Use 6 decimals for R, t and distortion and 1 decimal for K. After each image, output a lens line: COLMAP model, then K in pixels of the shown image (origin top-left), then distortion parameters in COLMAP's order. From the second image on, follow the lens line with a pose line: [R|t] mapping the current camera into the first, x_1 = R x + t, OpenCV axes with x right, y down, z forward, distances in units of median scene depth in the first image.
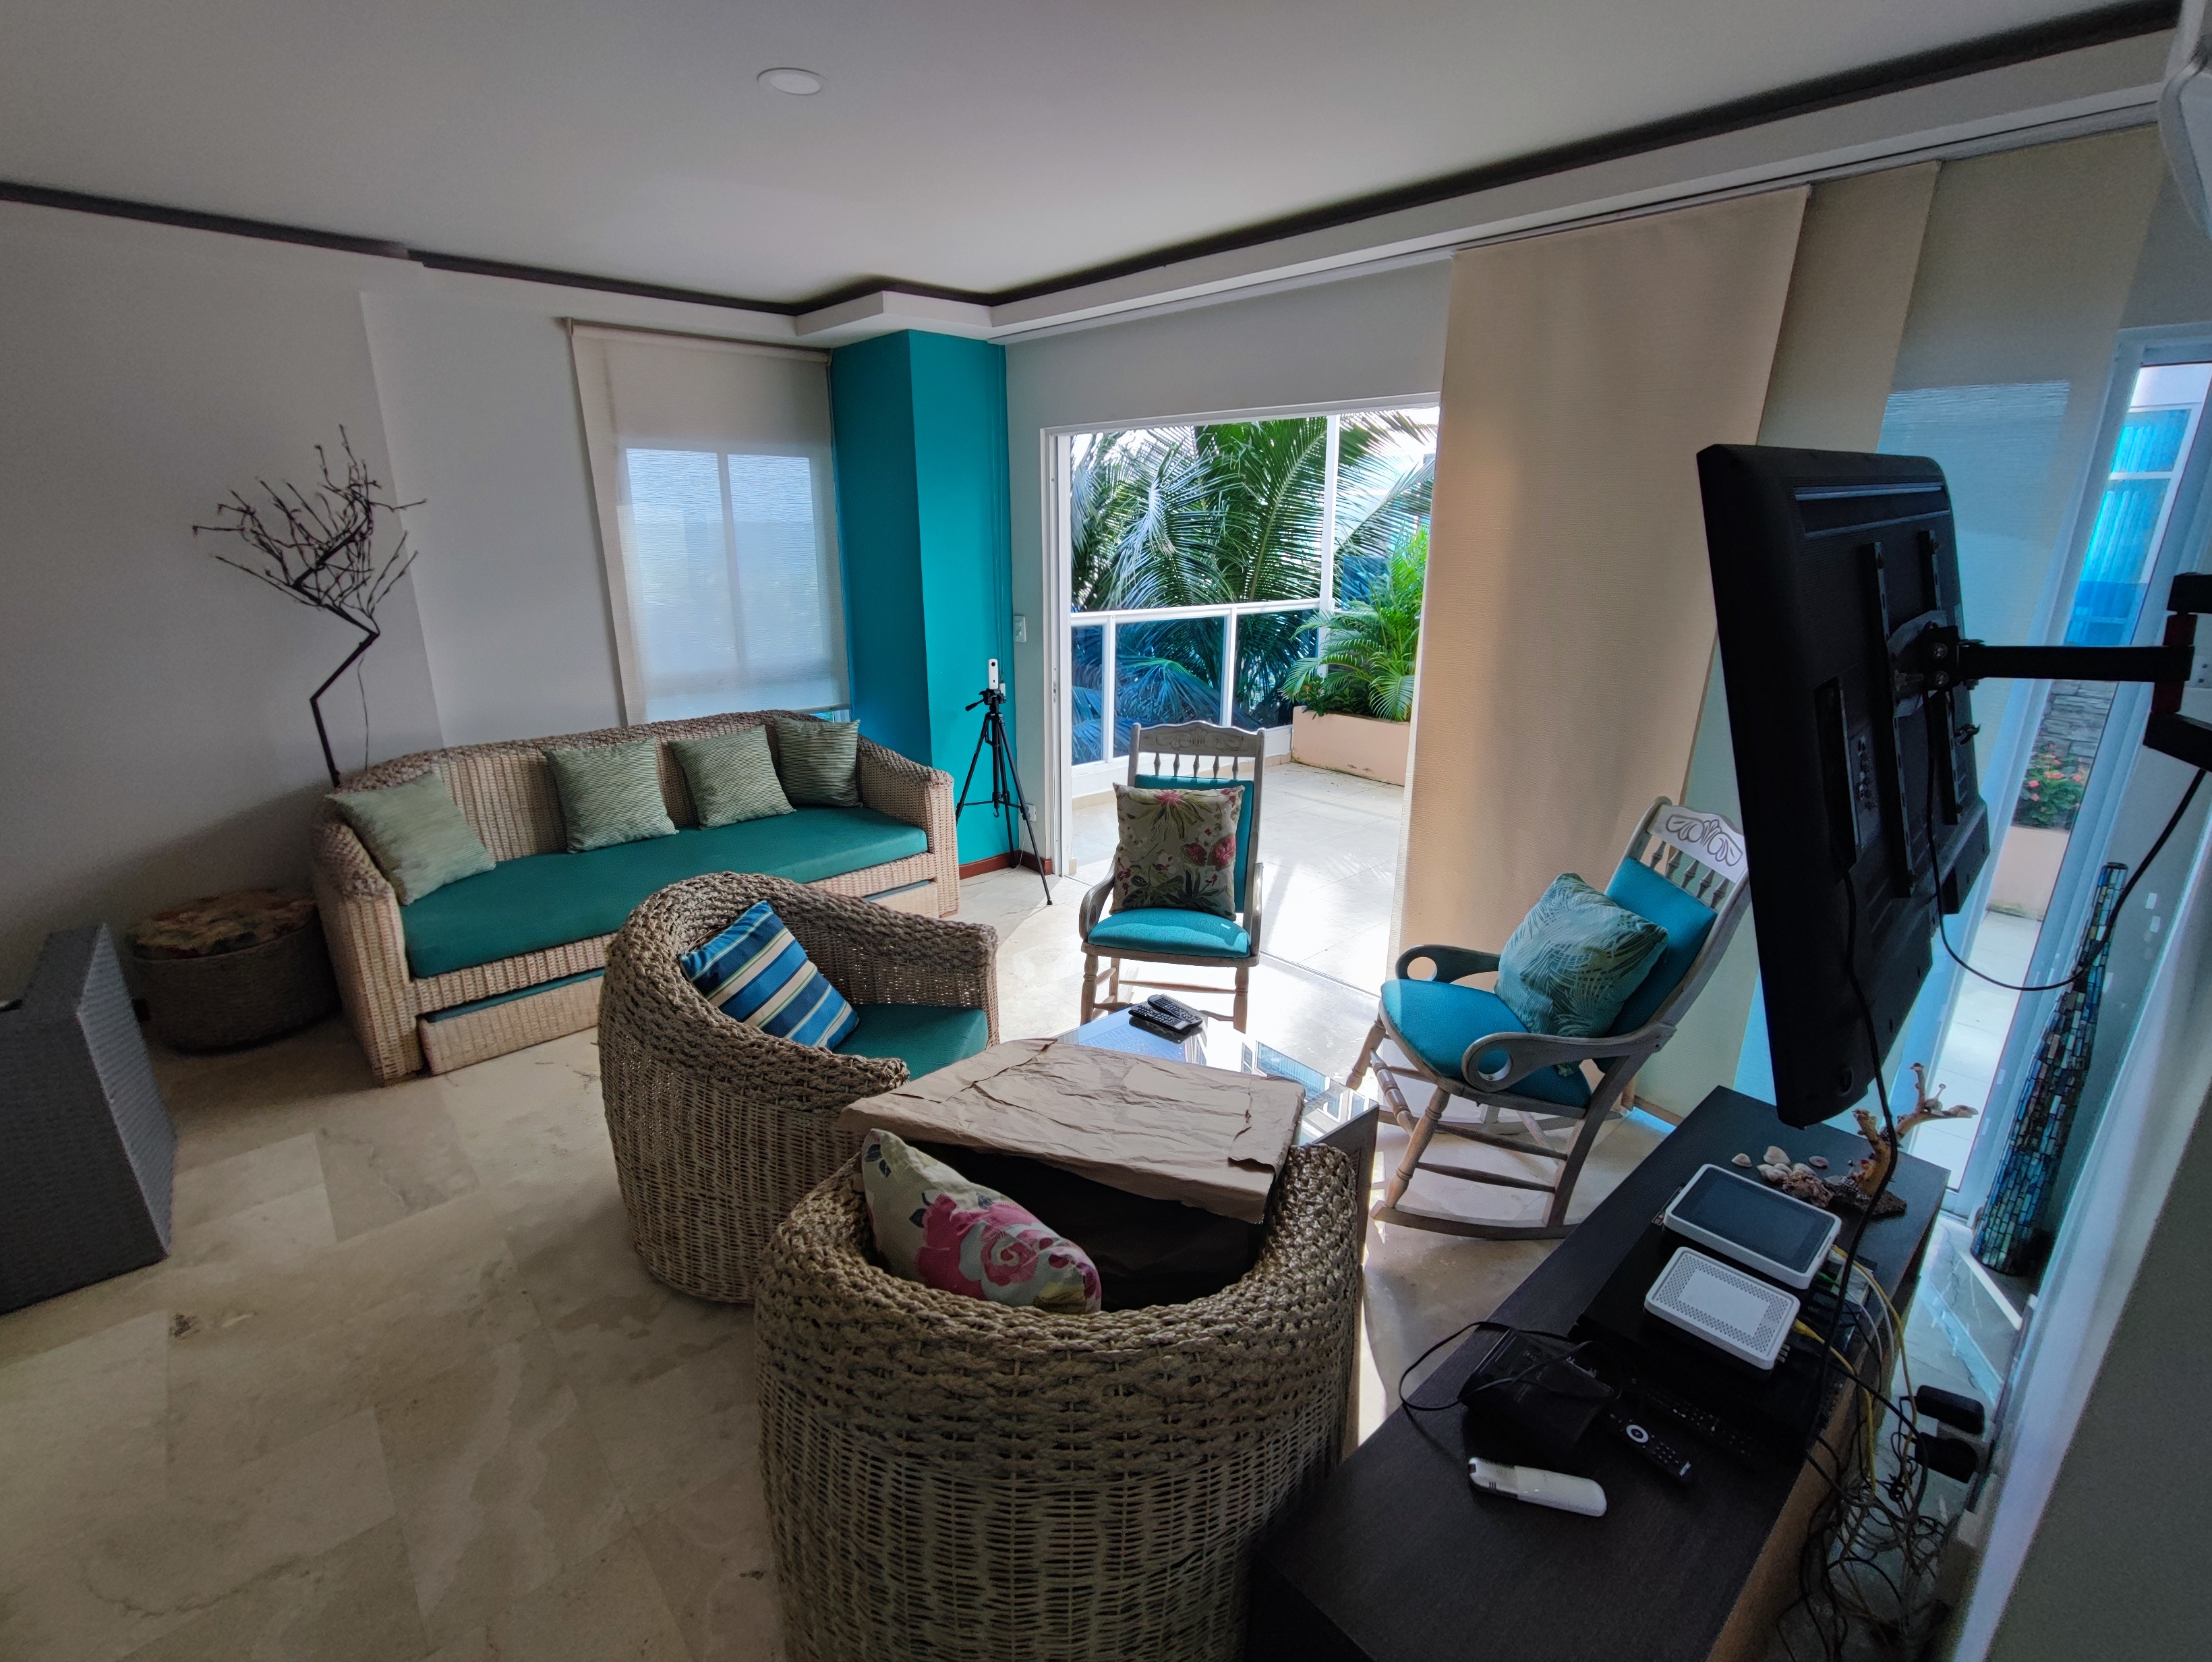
lens RADIAL K [[998.2, 0, 1122.3], [0, 998.2, 838.6], [0, 0, 1]] dist [-0.008995, 0.002779]
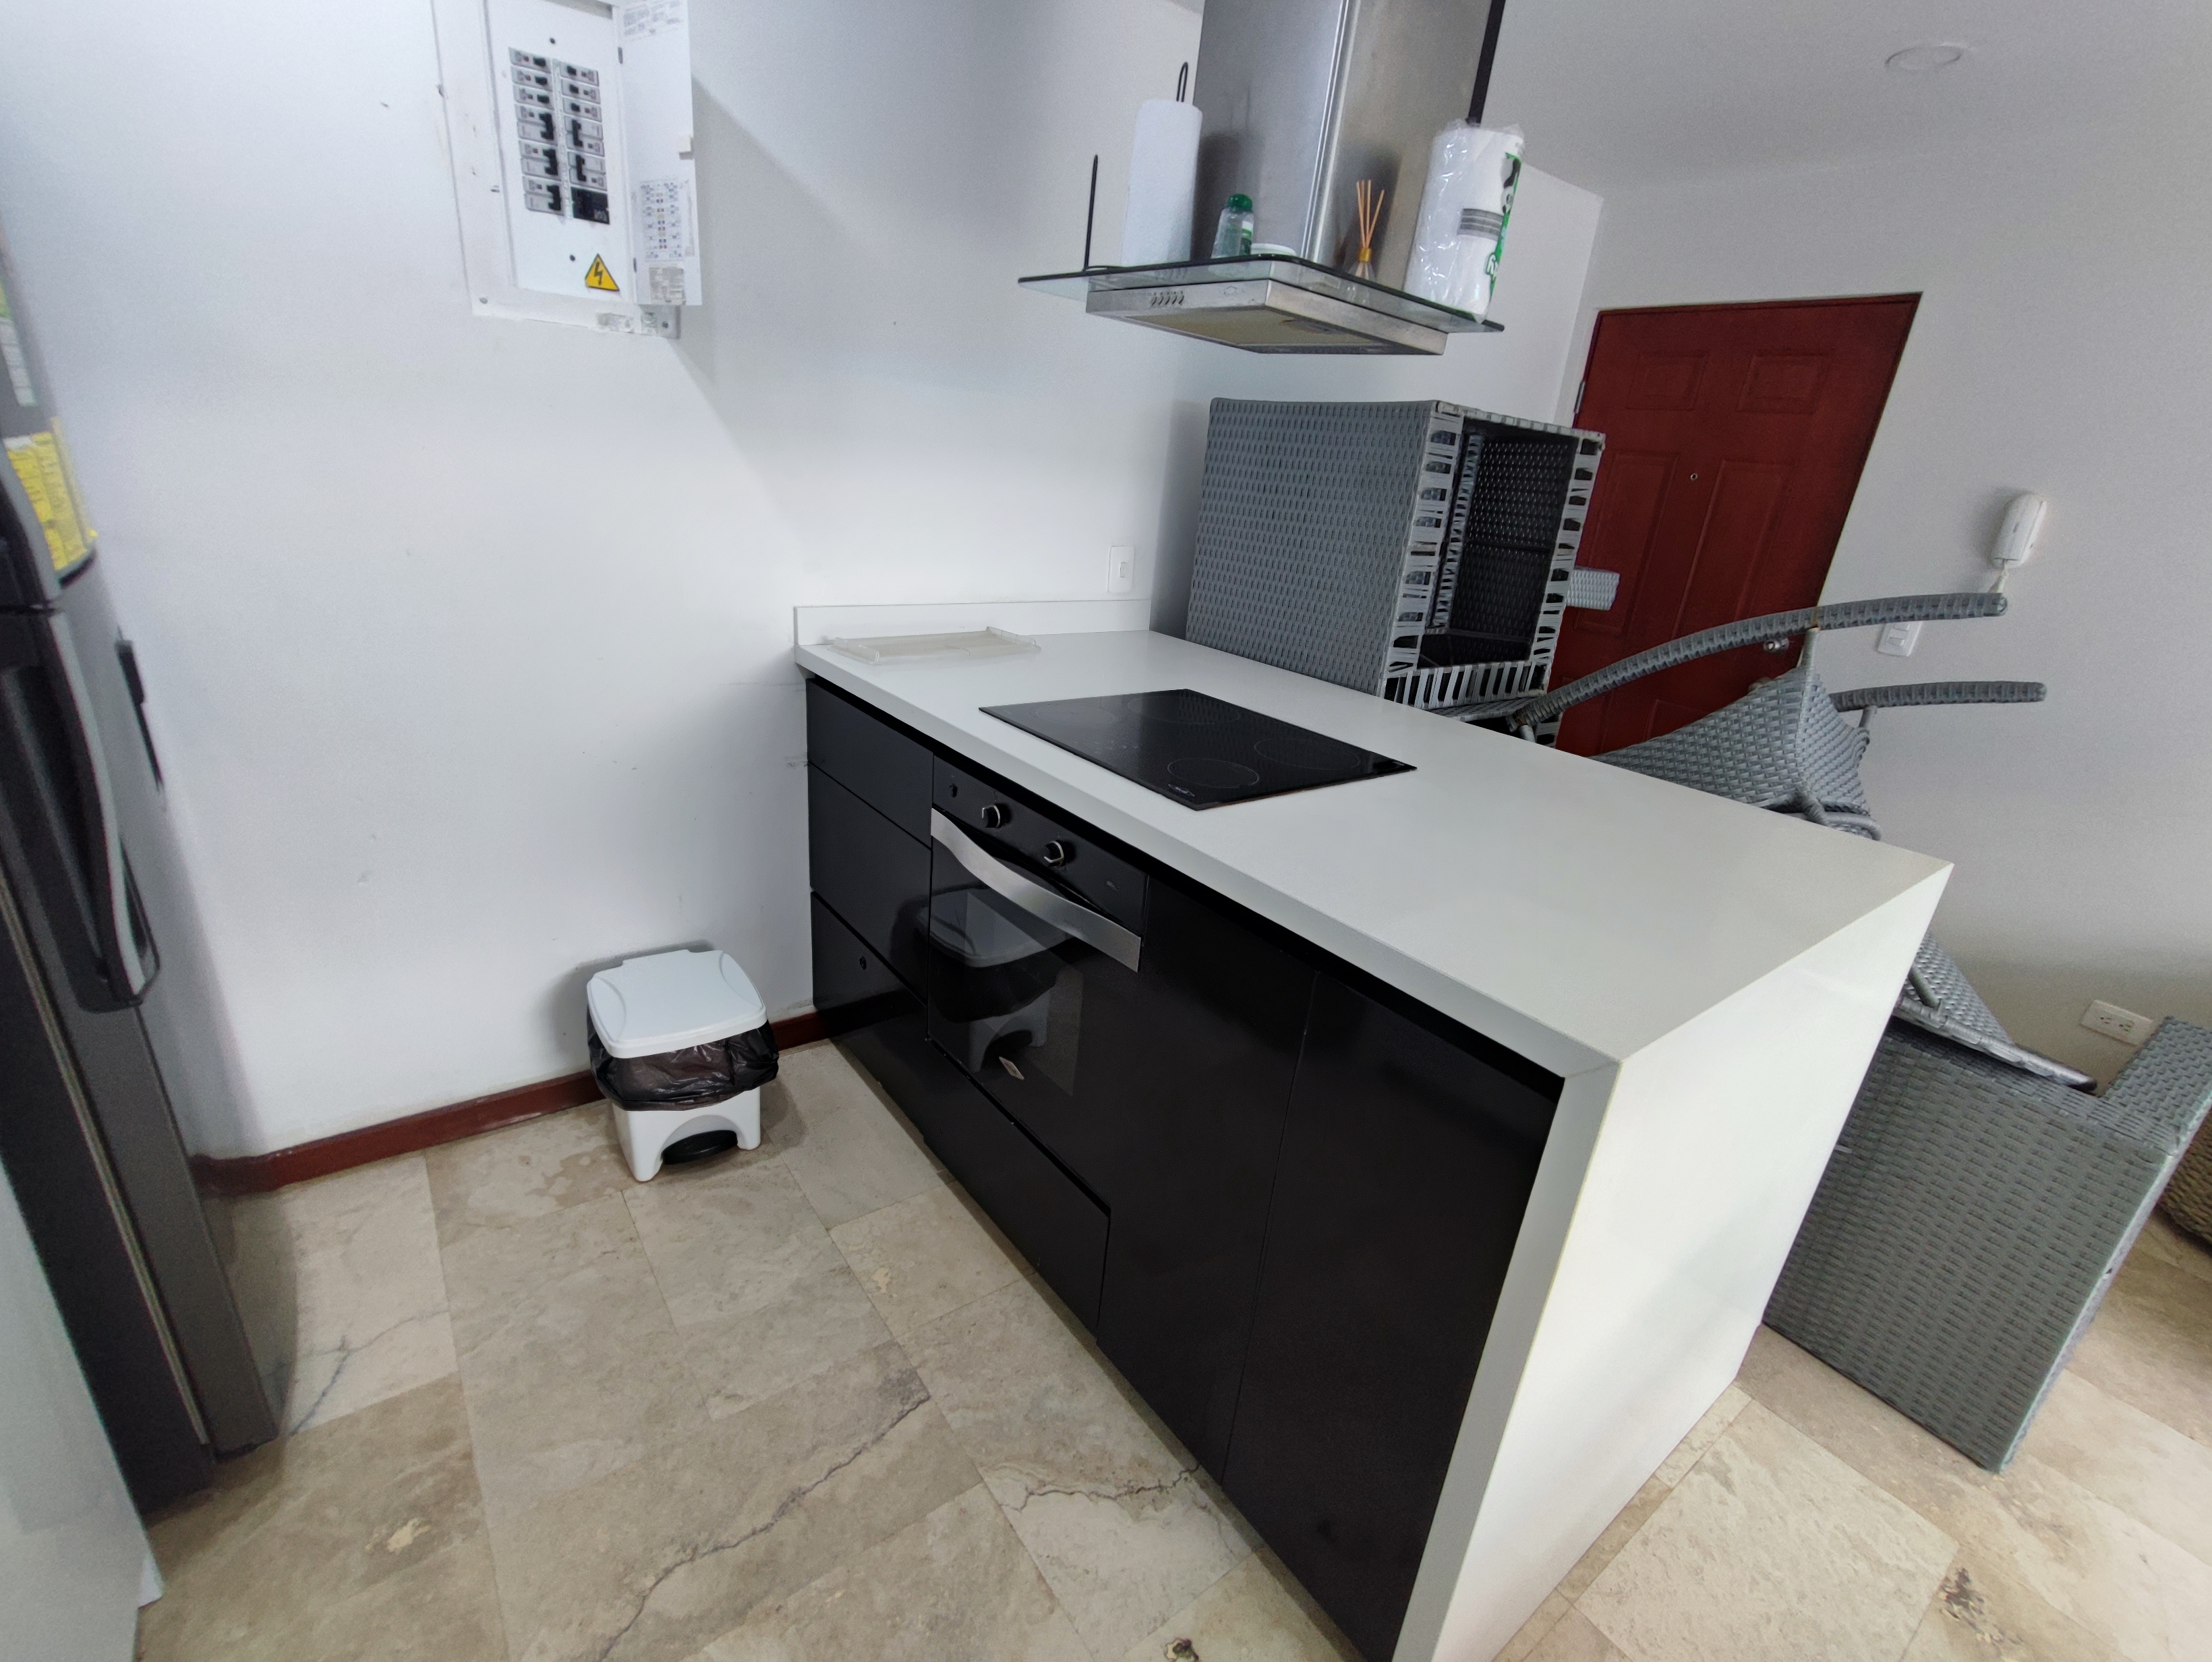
lens RADIAL K [[998.2, 0, 1101.8], [0, 998.2, 835.8], [0, 0, 1]] dist [-0.008995, 0.002779]
pose [[-0.097327, 0.336659, -0.936583, -0.410135], [-0.381412, 0.856587, 0.347540, 0.029584], [0.919267, 0.391049, 0.045036, 0.210565]]
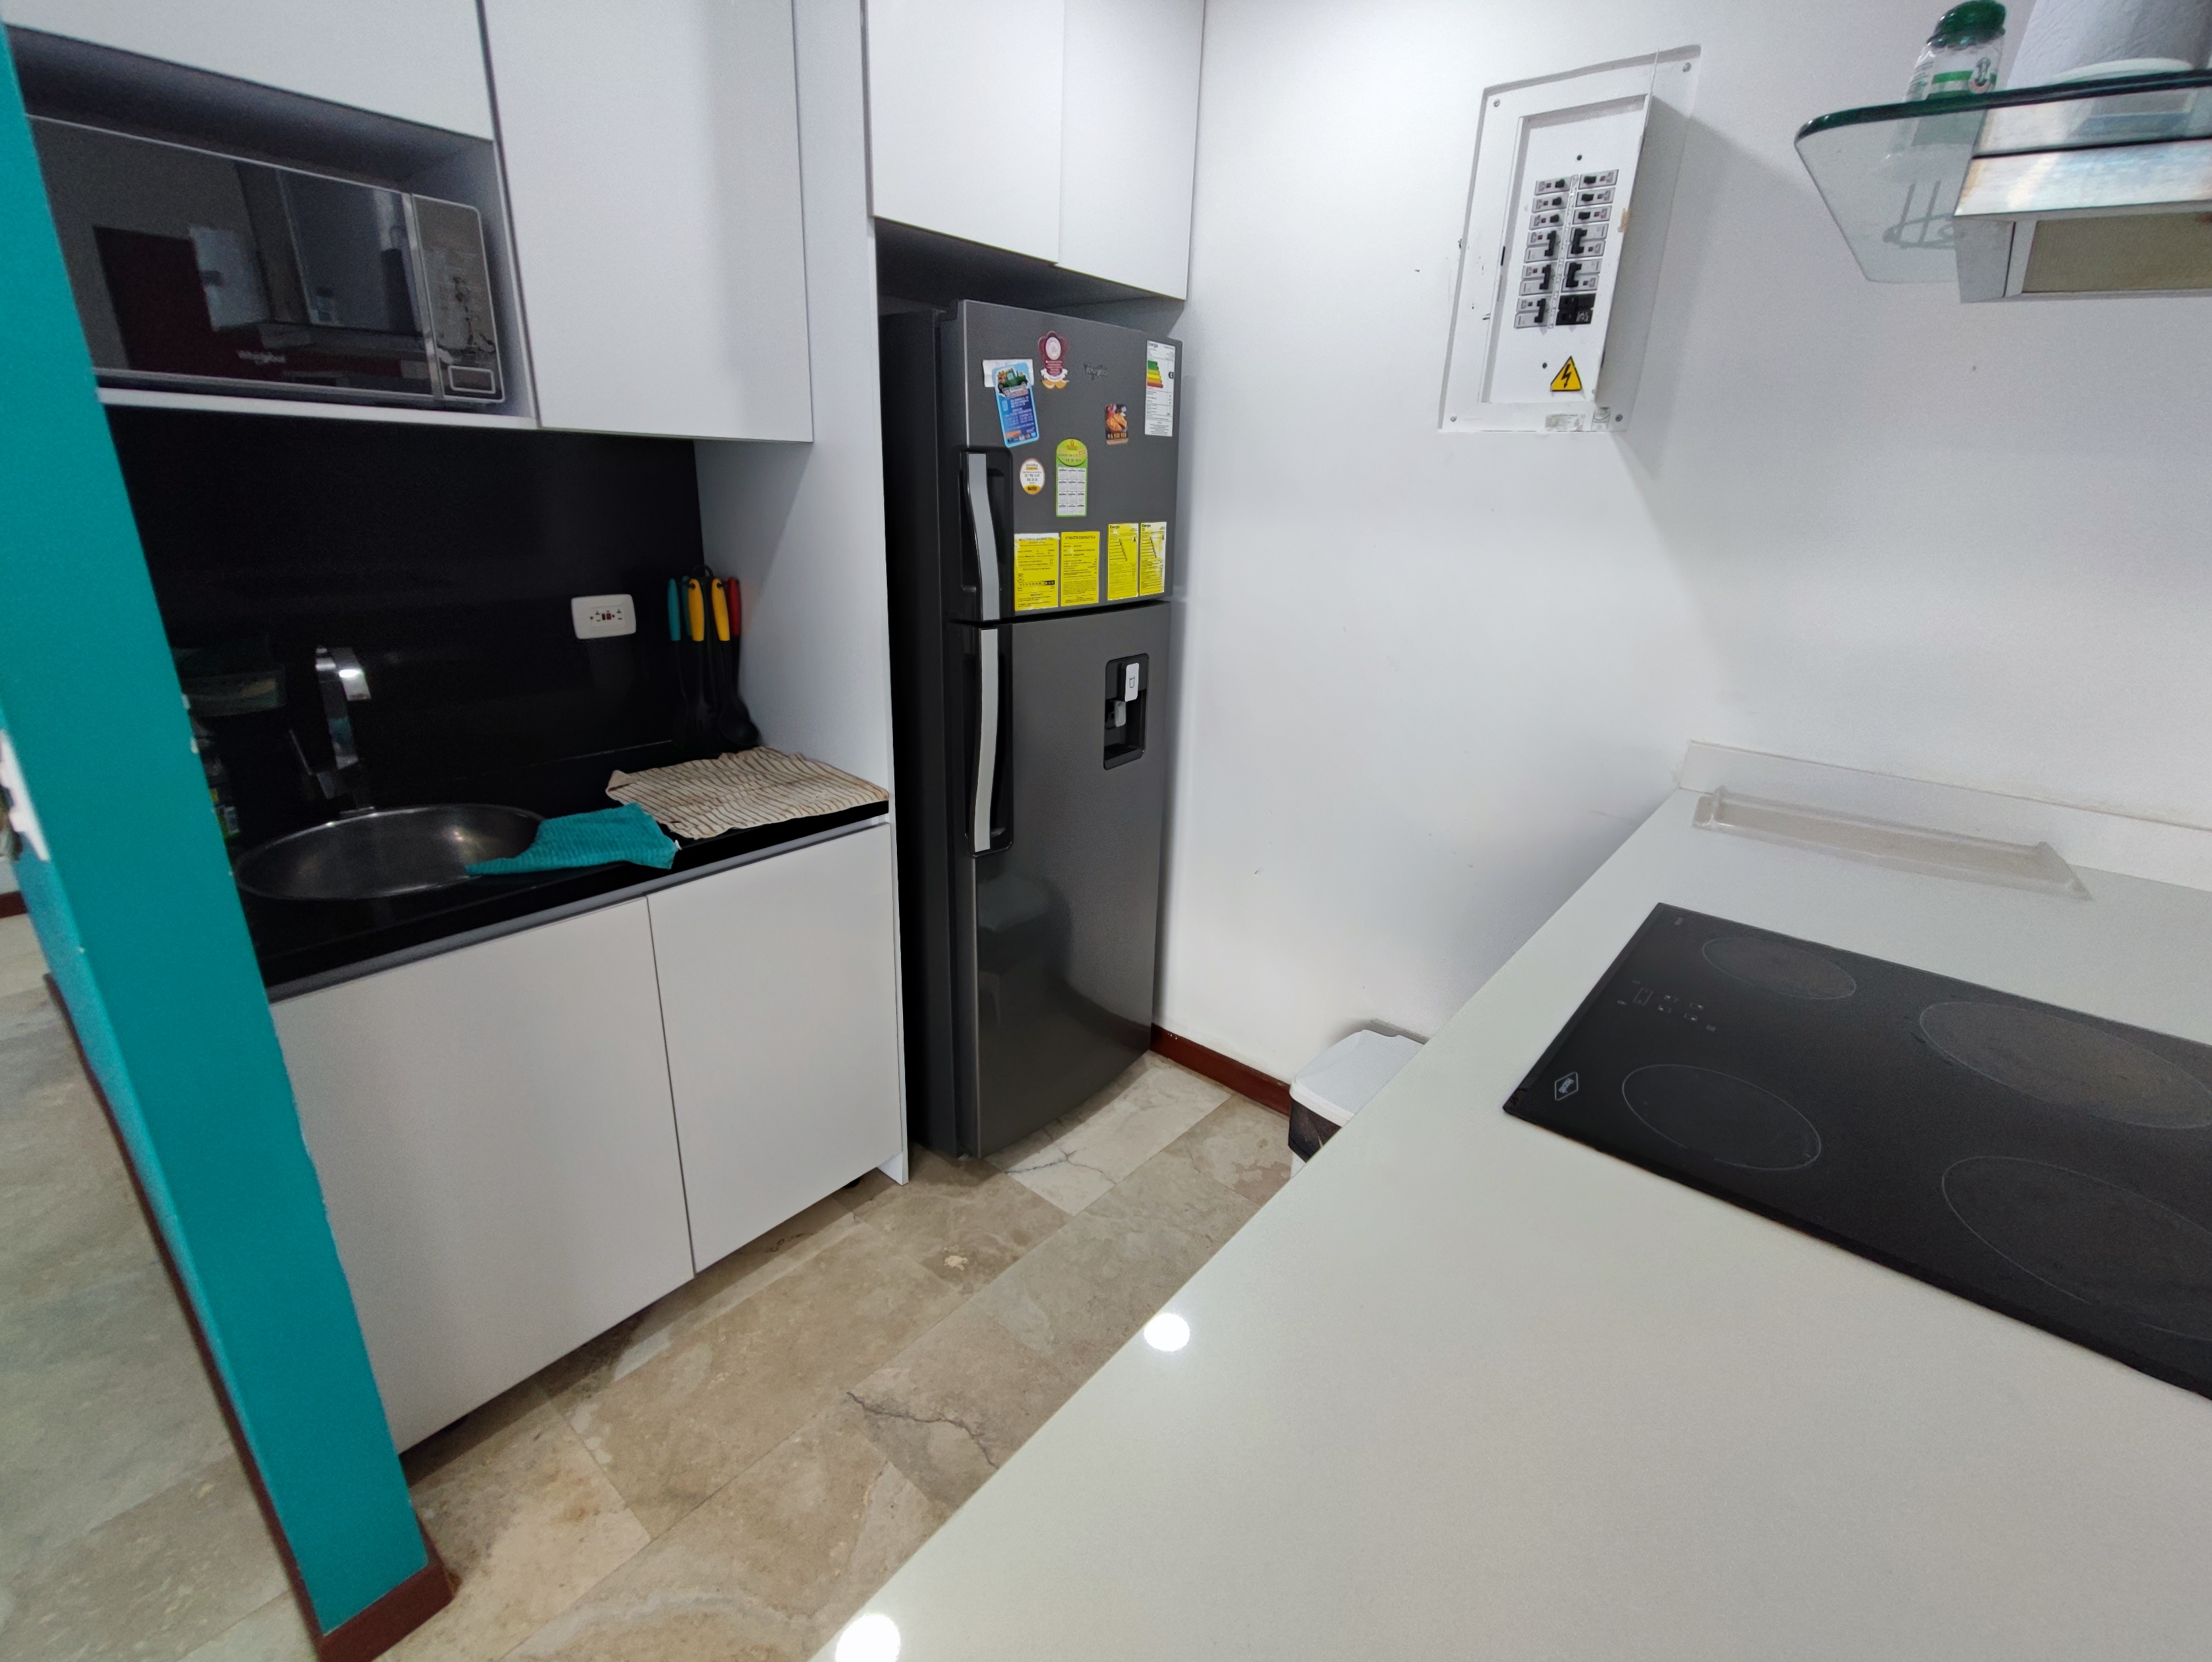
lens RADIAL K [[998.2, 0, 1107.0], [0, 998.2, 837.7], [0, 0, 1]] dist [-0.008995, 0.002779]
pose [[-0.989500, -0.000786, -0.144532, -0.788837], [-0.089232, 0.789978, 0.606607, -0.078671], [0.113701, 0.613134, -0.781753, 0.486272]]
